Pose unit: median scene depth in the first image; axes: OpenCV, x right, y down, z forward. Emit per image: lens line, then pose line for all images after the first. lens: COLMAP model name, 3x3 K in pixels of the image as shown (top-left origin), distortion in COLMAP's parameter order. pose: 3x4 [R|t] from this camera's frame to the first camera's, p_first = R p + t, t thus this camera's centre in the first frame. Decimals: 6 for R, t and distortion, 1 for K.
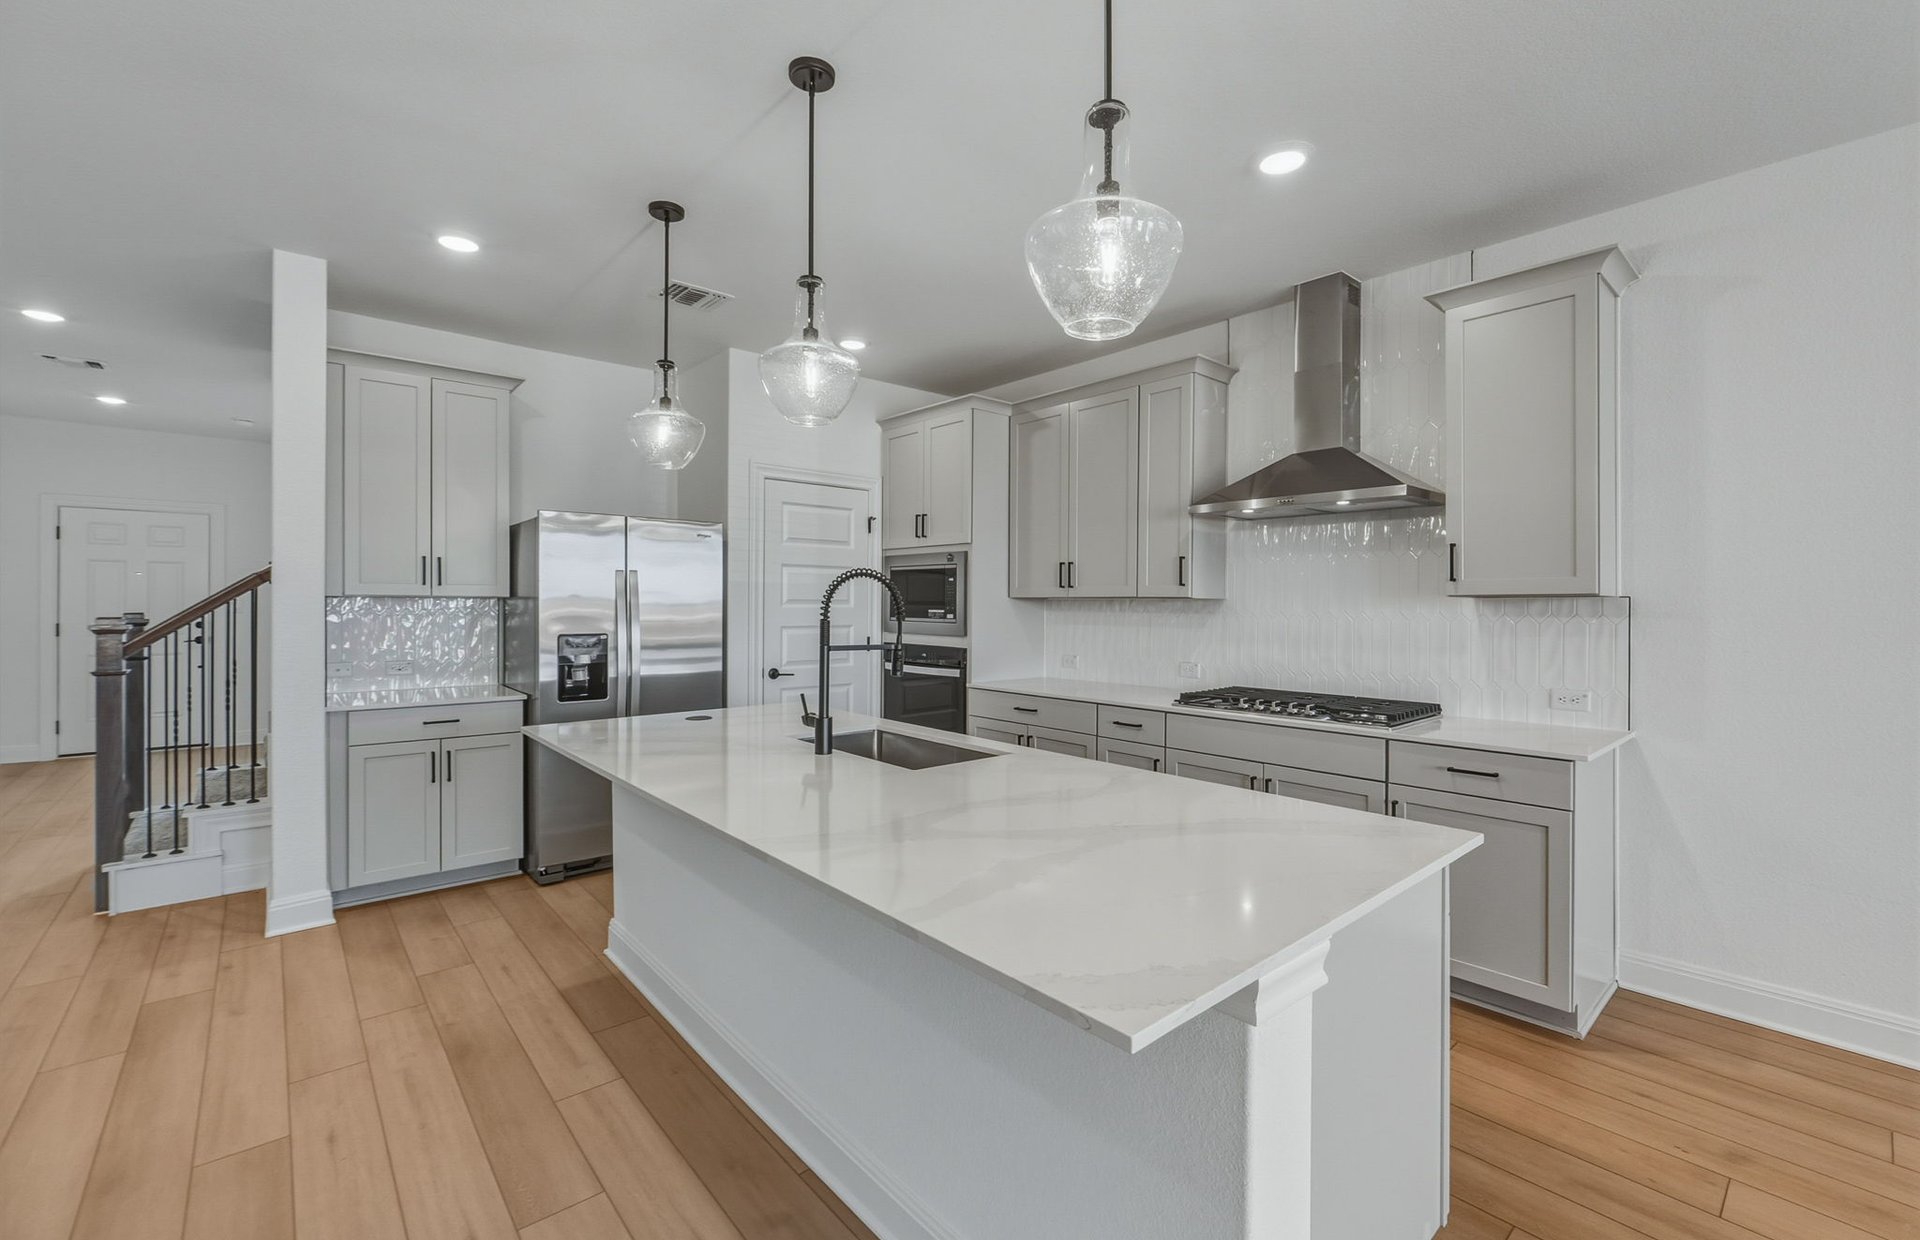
lens RADIAL K [[809.0, 0, 968.2], [0, 809.0, 604.6], [0, 0, 1]] dist [-0.009401, -0.000326]
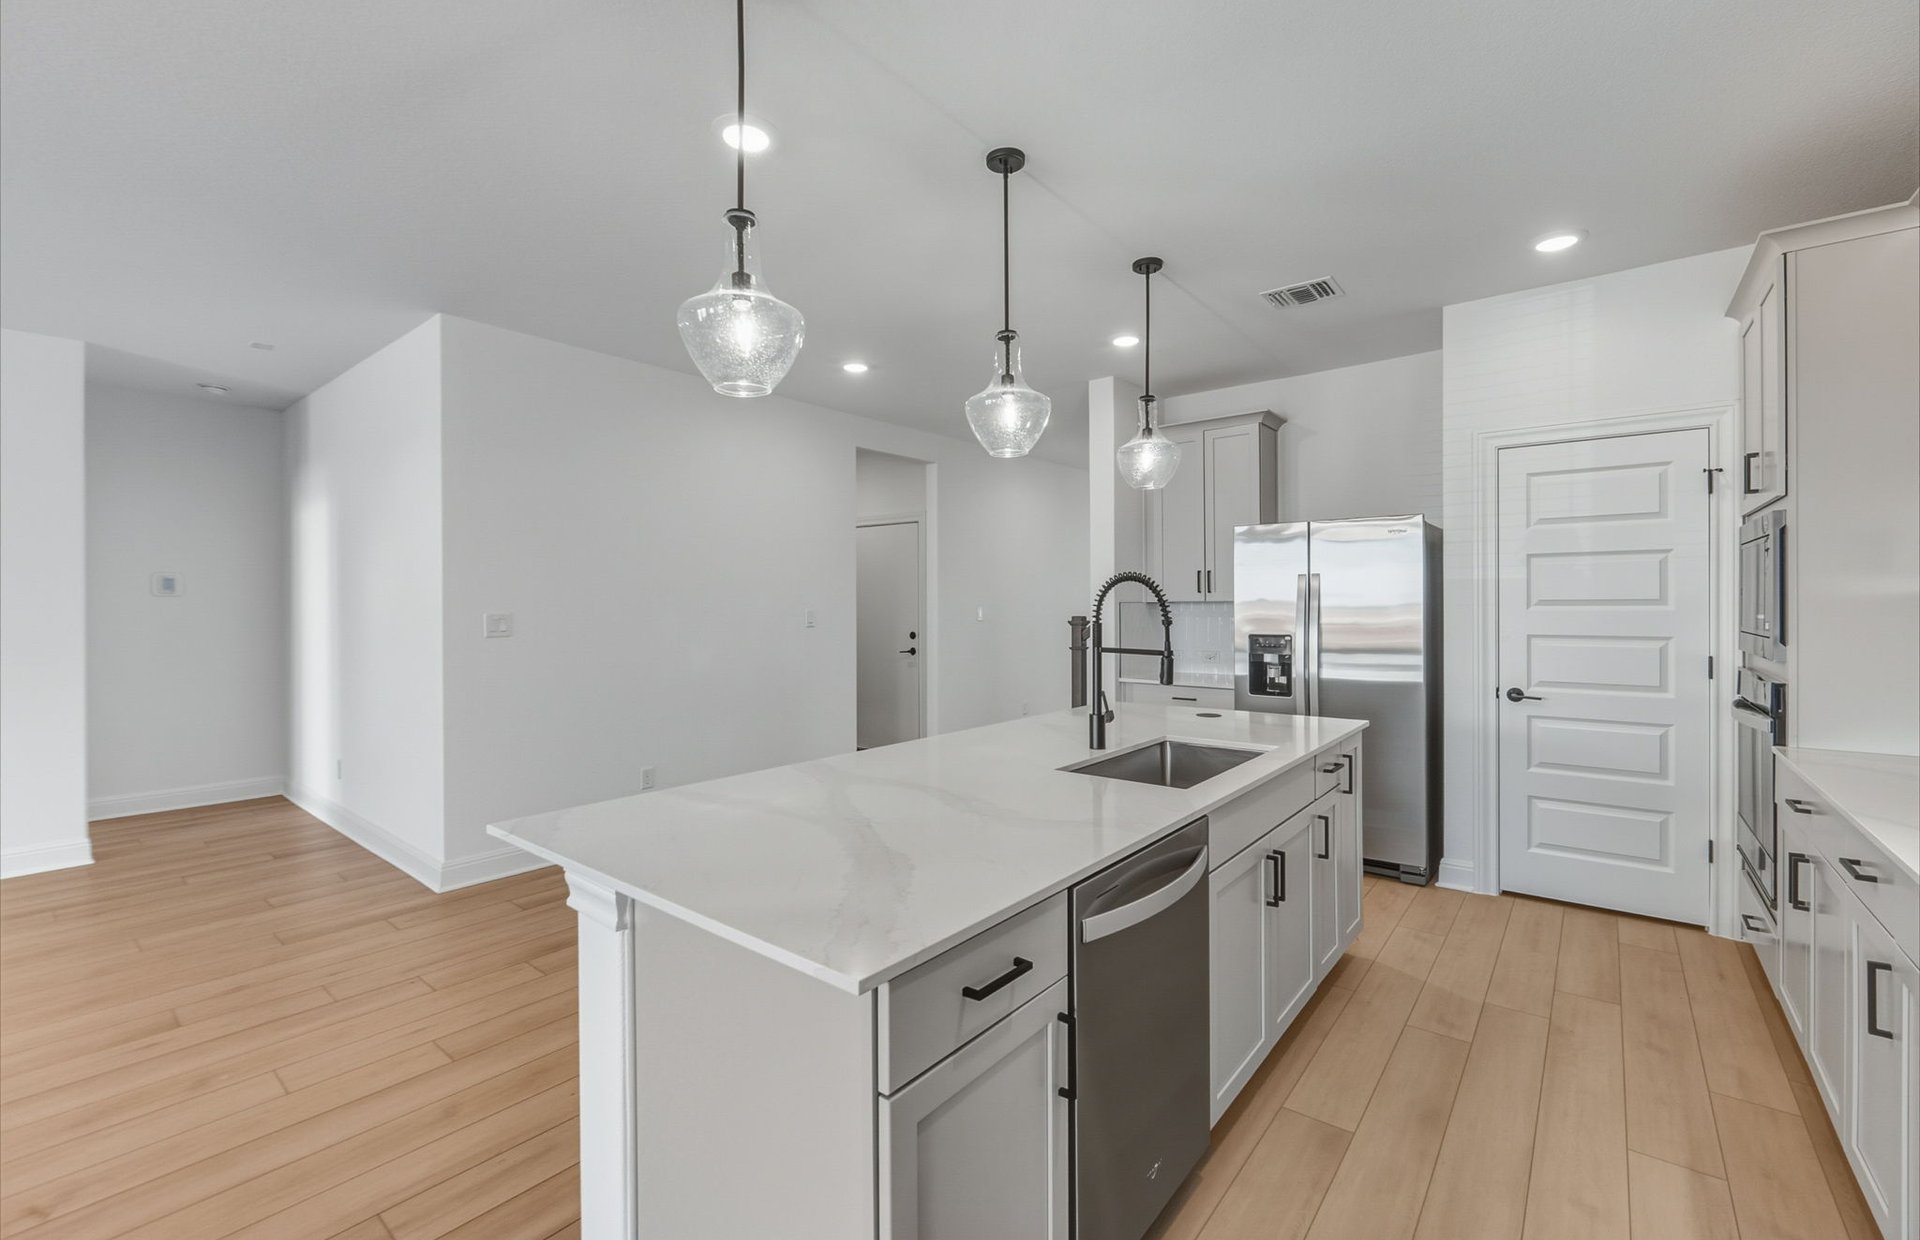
lens RADIAL K [[809.0, 0, 970.7], [0, 809.0, 614.6], [0, 0, 1]] dist [-0.009401, -0.000326]
pose [[0.190955, 0.004913, -0.981587, 0.508595], [0.004406, 0.999973, 0.005862, 0.001305], [0.981589, -0.005444, 0.190928, 0.388948]]
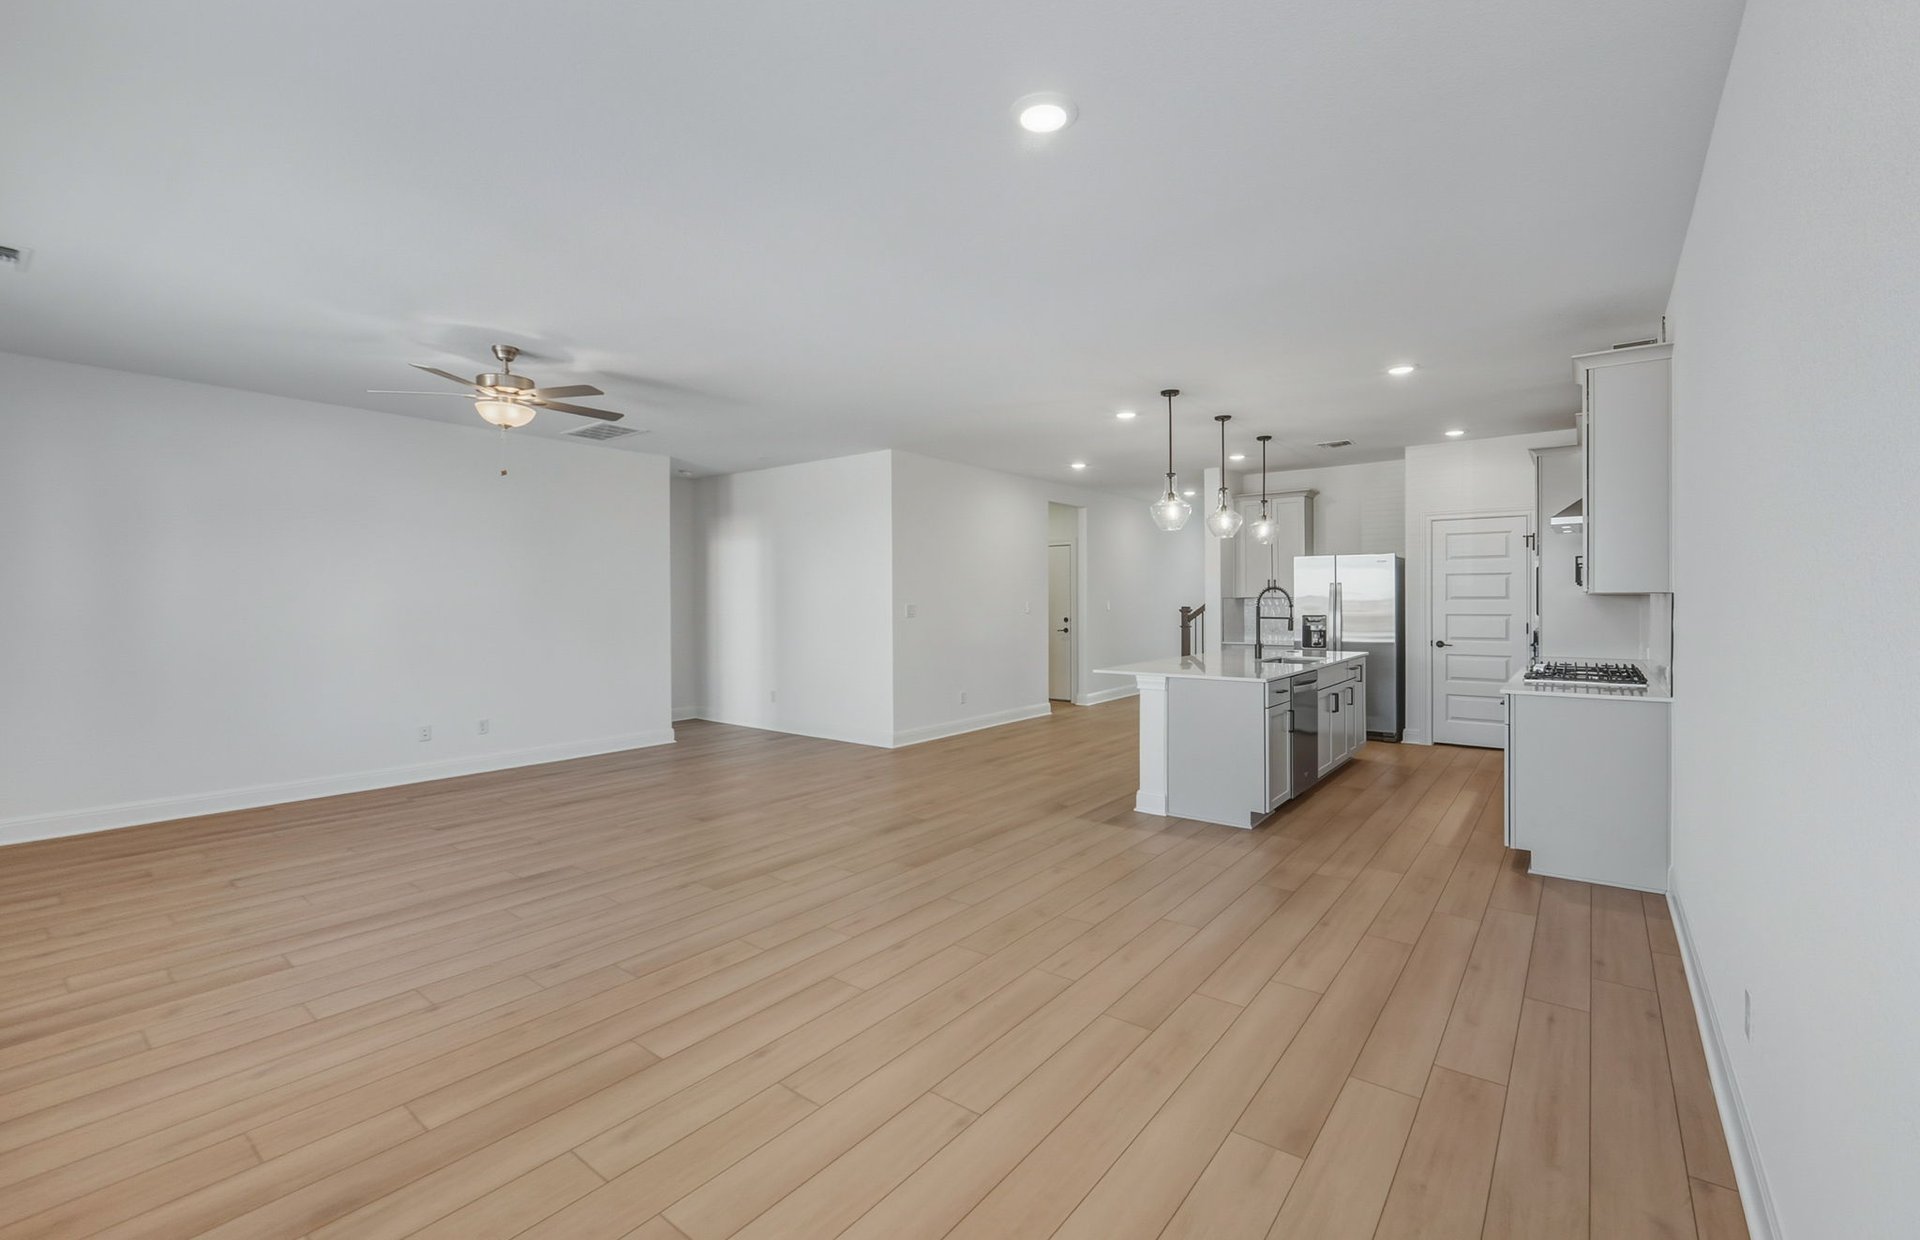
lens RADIAL K [[809.0, 0, 976.2], [0, 809.0, 613.4], [0, 0, 1]] dist [-0.009401, -0.000326]
pose [[0.207656, 0.008419, -0.978166, 1.313755], [0.006337, 0.999930, 0.009952, 0.005909], [0.978181, -0.008265, 0.207588, -0.249659]]
